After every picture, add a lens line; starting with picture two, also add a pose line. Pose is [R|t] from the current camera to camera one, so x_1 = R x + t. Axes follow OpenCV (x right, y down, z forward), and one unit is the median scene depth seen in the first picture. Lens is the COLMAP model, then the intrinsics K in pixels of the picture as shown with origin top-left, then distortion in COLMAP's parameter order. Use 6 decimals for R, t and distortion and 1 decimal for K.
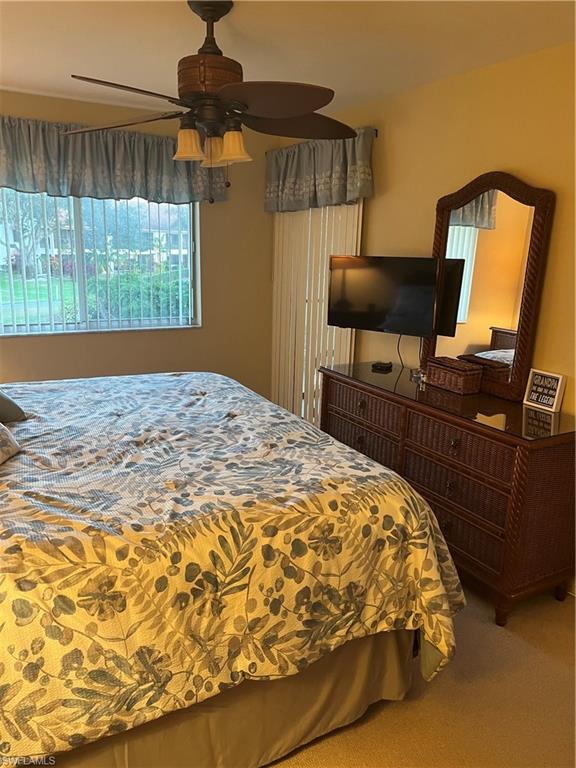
lens RADIAL K [[575.9, 0, 288.8], [0, 575.9, 382.1], [0, 0, 1]] dist [0.057516, -0.081479]
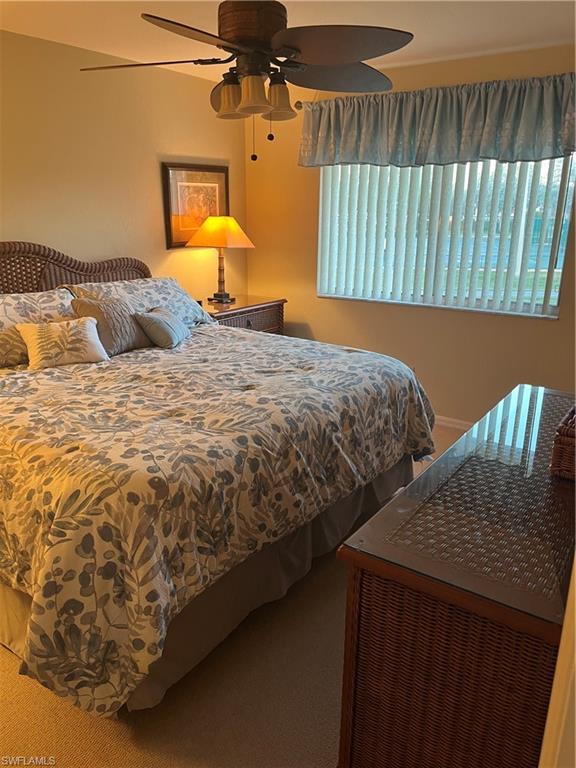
lens RADIAL K [[575.9, 0, 283.4], [0, 575.9, 384.6], [0, 0, 1]] dist [0.057516, -0.081479]
pose [[0.429839, 0.237796, -0.871029, 0.877816], [-0.208526, 0.964760, 0.160481, -0.129686], [0.878496, 0.112651, 0.464279, 0.703879]]
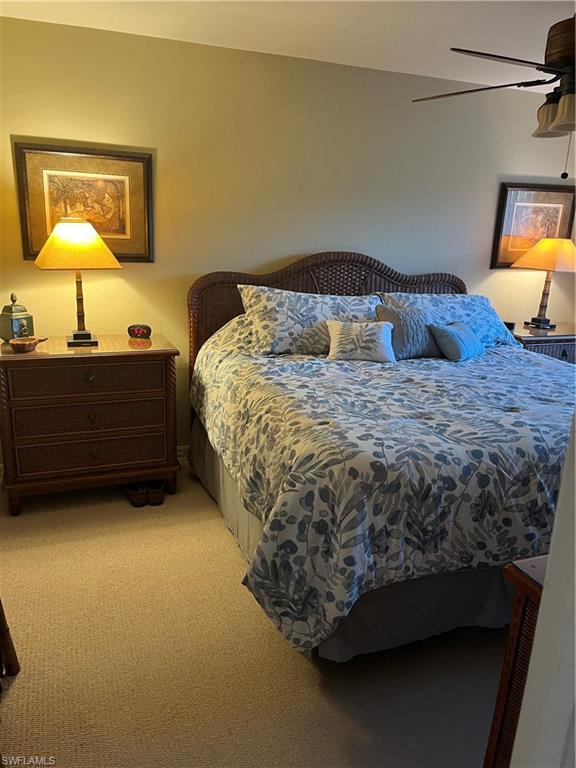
lens RADIAL K [[575.9, 0, 285.2], [0, 575.9, 388.0], [0, 0, 1]] dist [0.057516, -0.081479]
pose [[-0.148101, 0.241293, -0.959085, 0.978454], [-0.278575, 0.920333, 0.274561, -0.149144], [0.948927, 0.307840, -0.069084, 0.819253]]
